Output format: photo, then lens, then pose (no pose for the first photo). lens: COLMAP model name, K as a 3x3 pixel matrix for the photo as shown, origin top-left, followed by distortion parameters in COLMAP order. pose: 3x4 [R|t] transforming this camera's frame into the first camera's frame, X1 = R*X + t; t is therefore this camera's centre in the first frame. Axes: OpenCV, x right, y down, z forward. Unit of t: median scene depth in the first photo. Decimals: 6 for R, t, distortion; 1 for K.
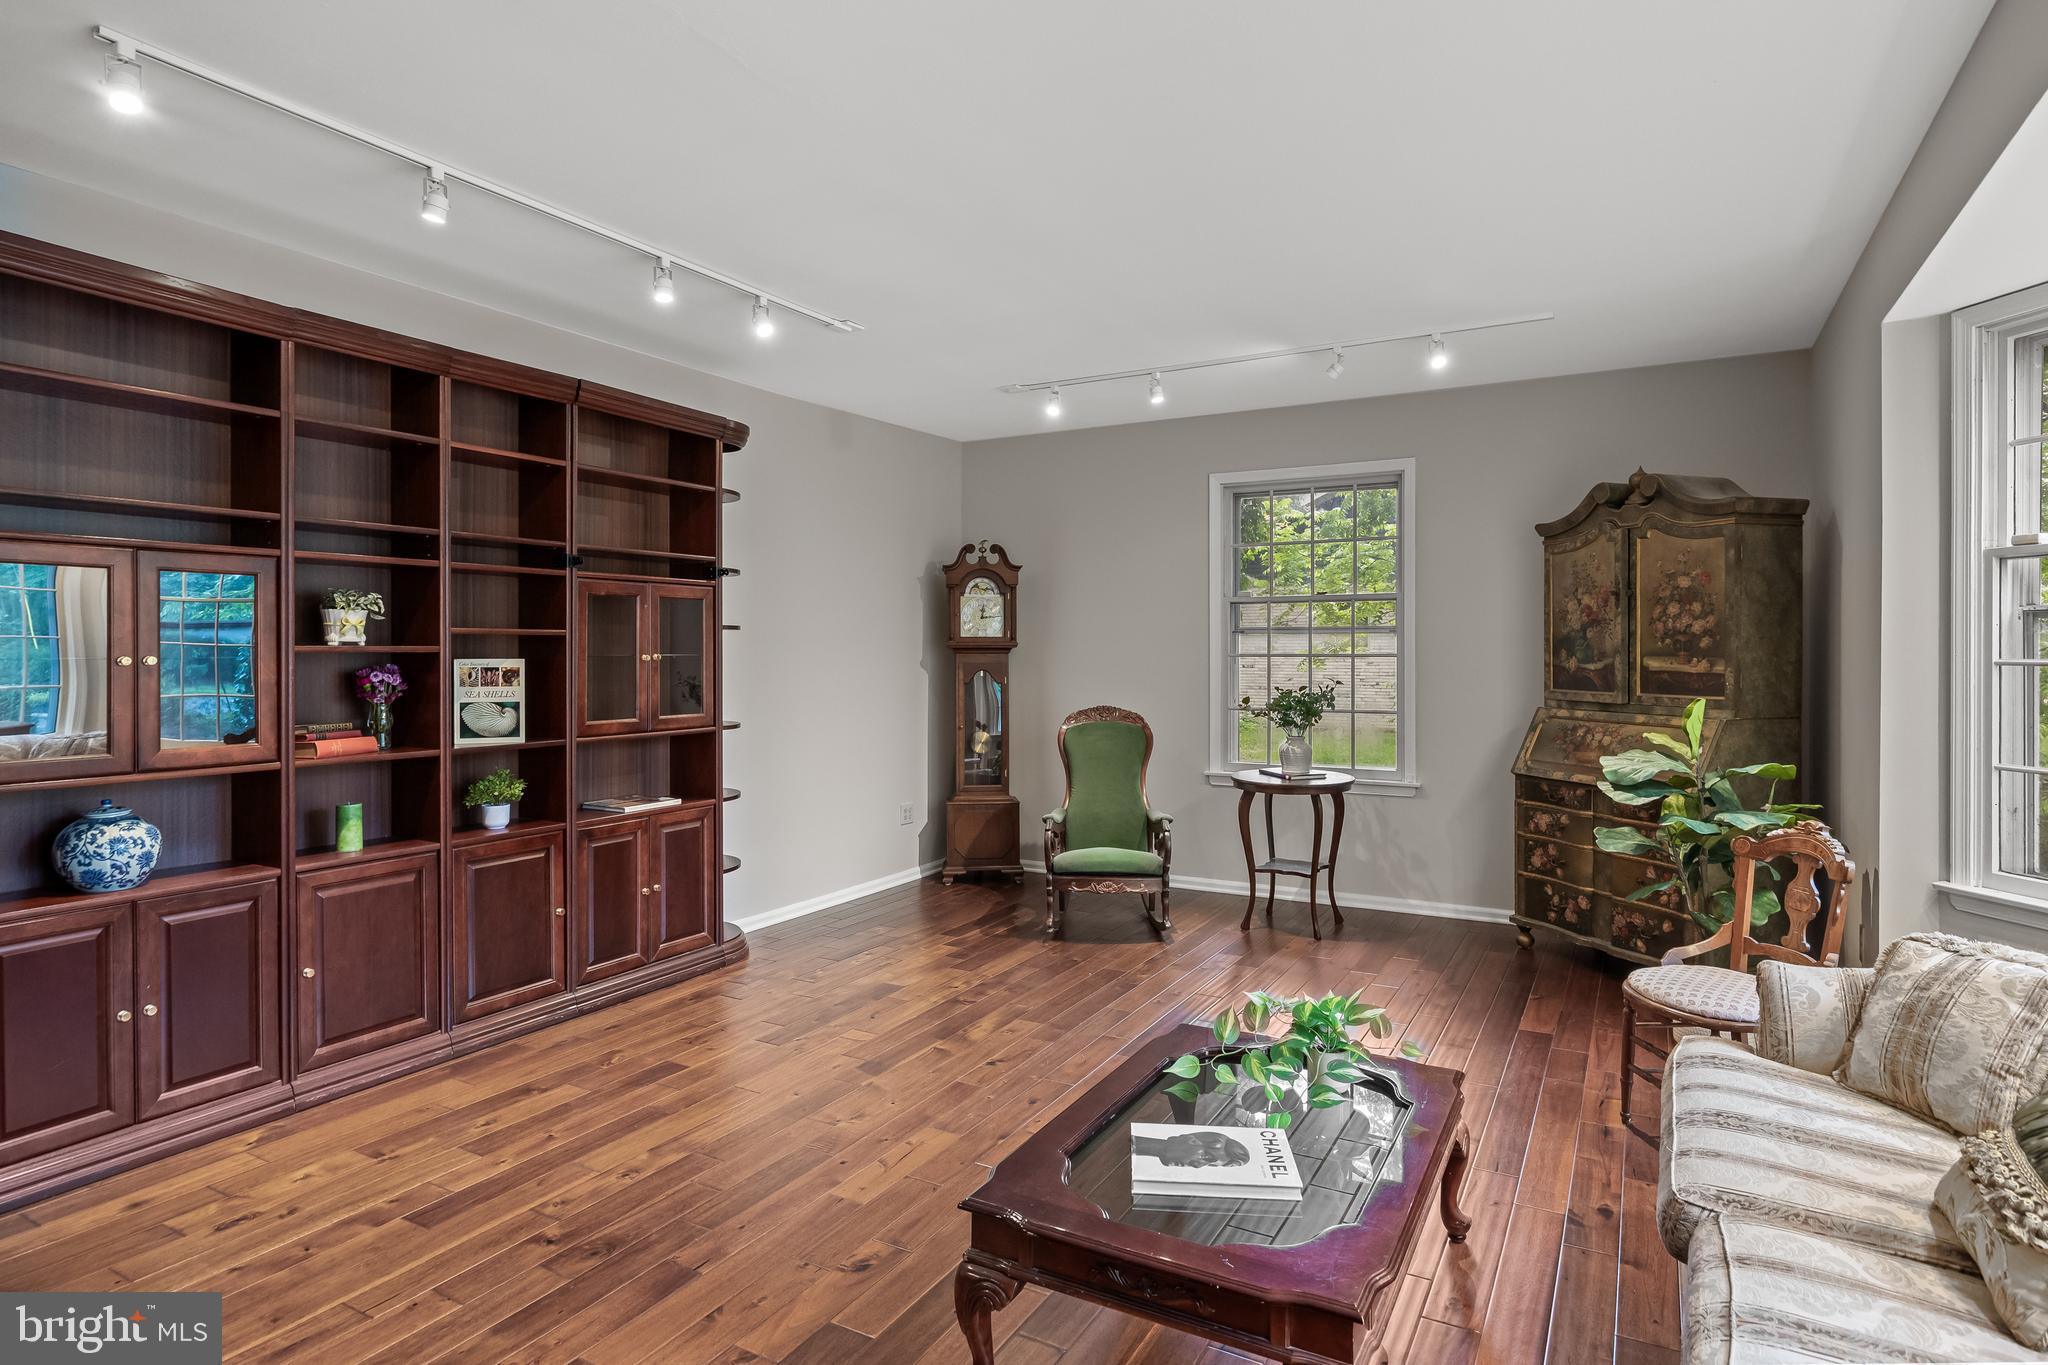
lens RADIAL K [[1098.9, 0, 1022.5], [0, 1098.9, 665.0], [0, 0, 1]] dist [-0.000374, 0.000090]
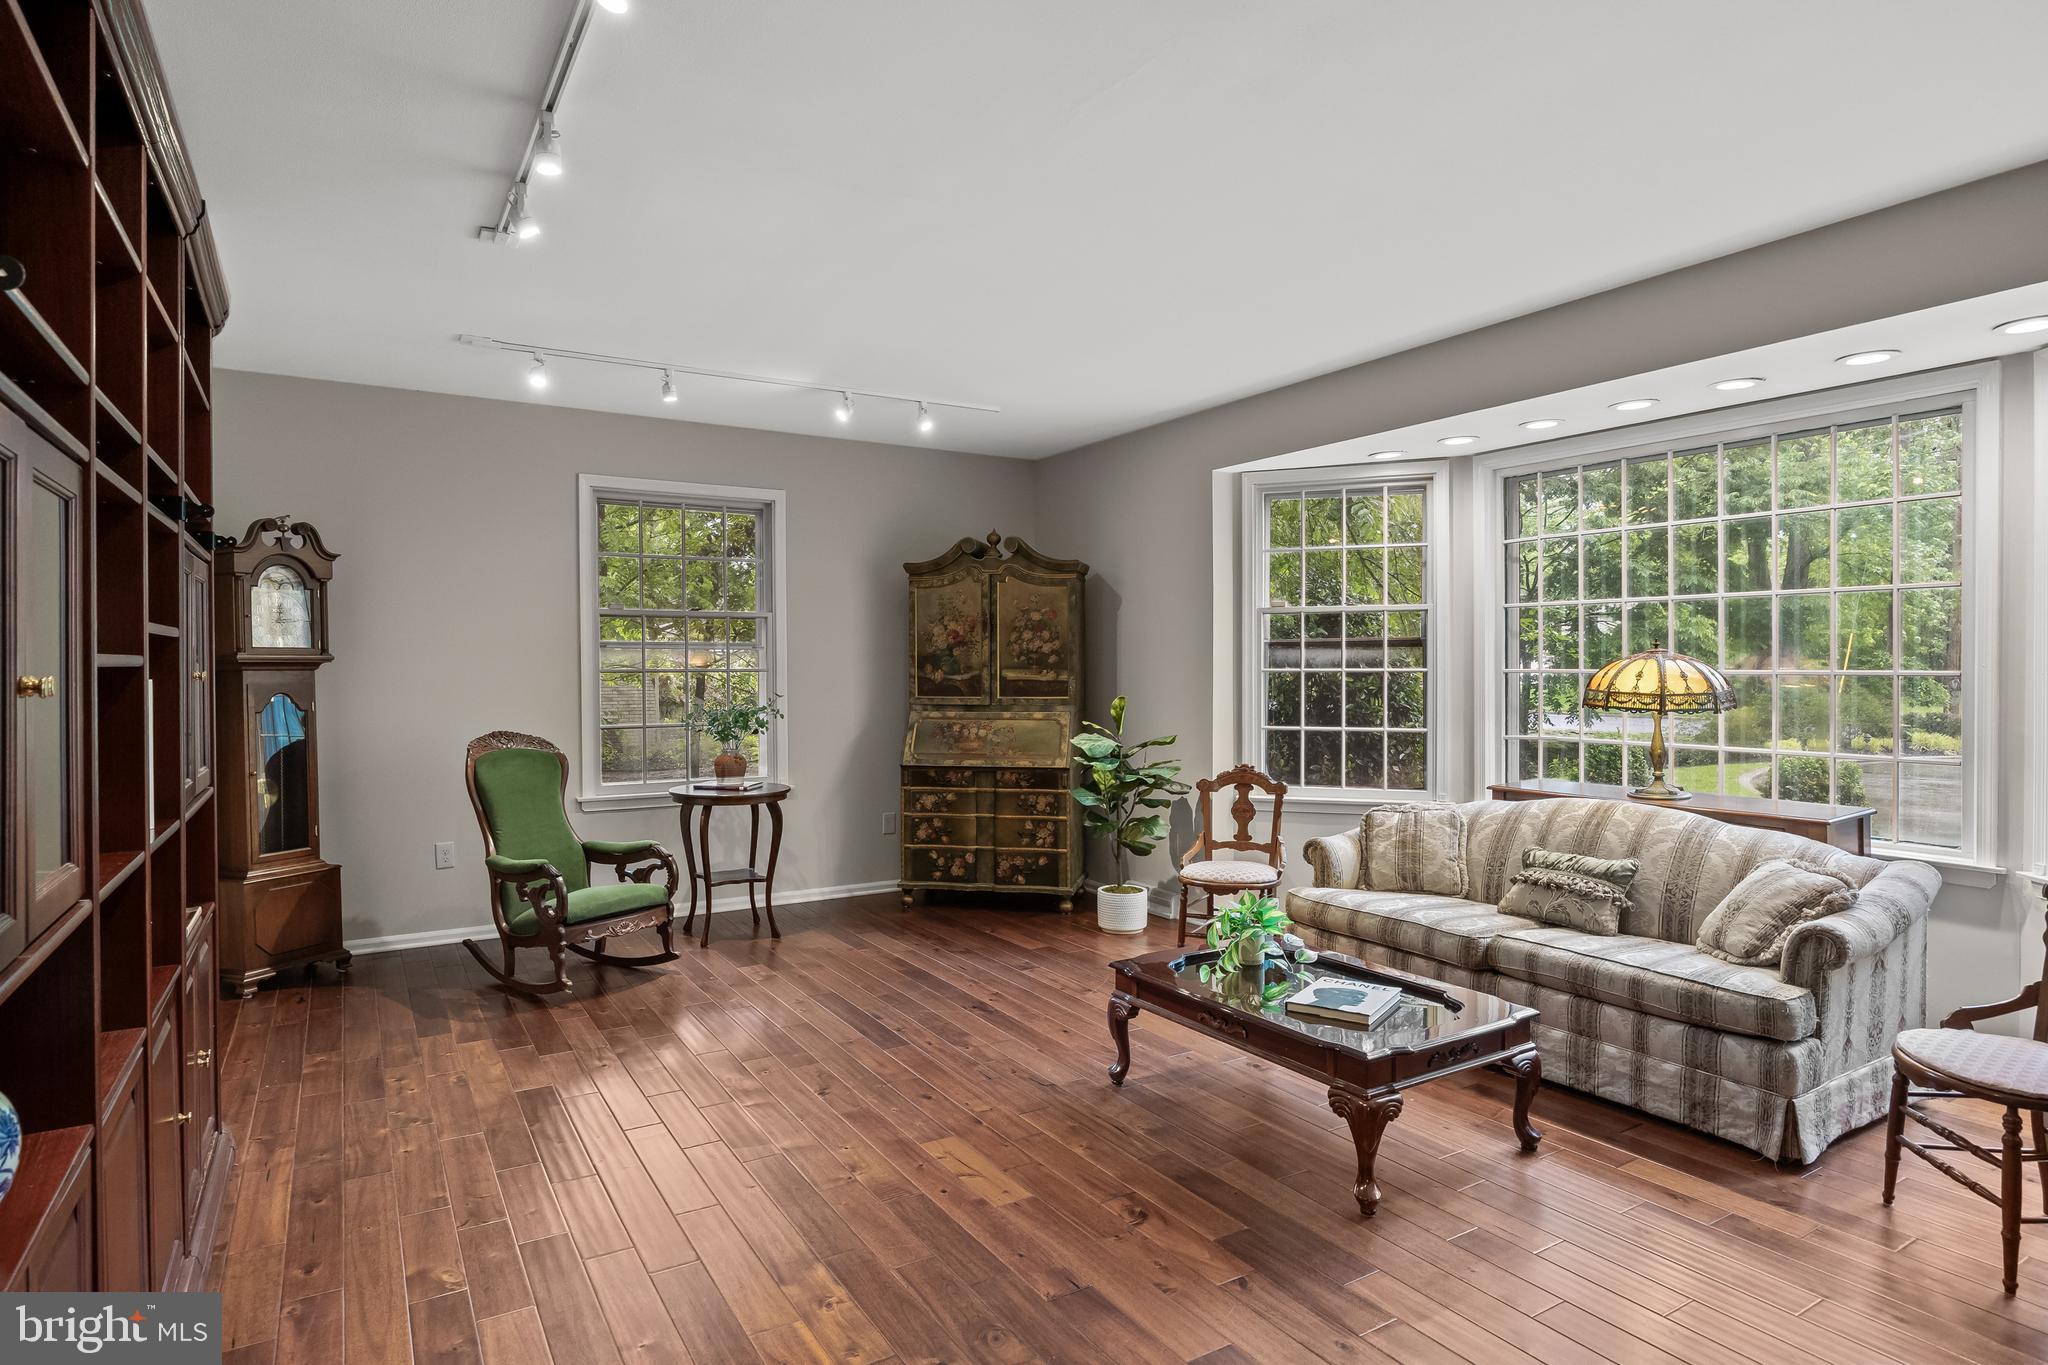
lens RADIAL K [[1131.5, 0, 1025.0], [0, 1131.5, 682.5], [0, 0, 1]] dist [-0.001093, 0.000362]
pose [[0.488149, -0.012044, 0.872677, -0.608878], [0.015434, 0.999868, 0.005166, 0.001725], [-0.872624, 0.010947, 0.488270, 0.276634]]
